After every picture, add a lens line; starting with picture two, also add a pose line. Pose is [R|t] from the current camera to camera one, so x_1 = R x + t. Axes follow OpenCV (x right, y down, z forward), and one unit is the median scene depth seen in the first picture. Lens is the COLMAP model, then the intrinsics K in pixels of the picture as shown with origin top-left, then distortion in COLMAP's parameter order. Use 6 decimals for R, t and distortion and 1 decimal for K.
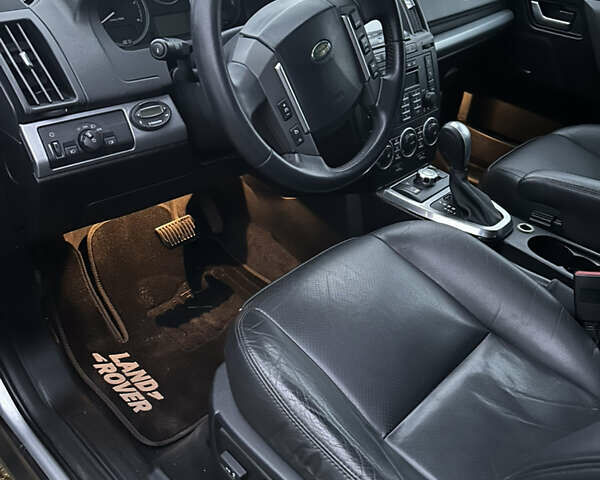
lens RADIAL K [[557.7, 0, 300.0], [0, 557.7, 240.0], [0, 0, 1]] dist [0.121017, -0.183913]
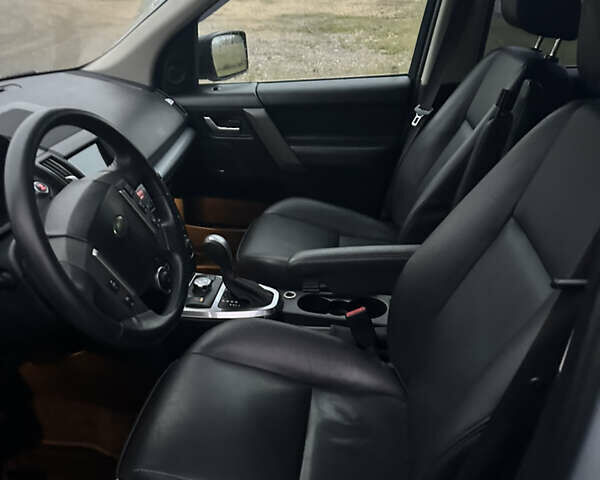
lens RADIAL K [[557.7, 0, 300.0], [0, 557.7, 240.0], [0, 0, 1]] dist [0.121017, -0.183913]
pose [[0.797455, -0.319045, 0.512129, -0.183566], [0.387255, 0.921519, -0.028925, -0.092562], [-0.462708, 0.221391, 0.858421, -0.099481]]
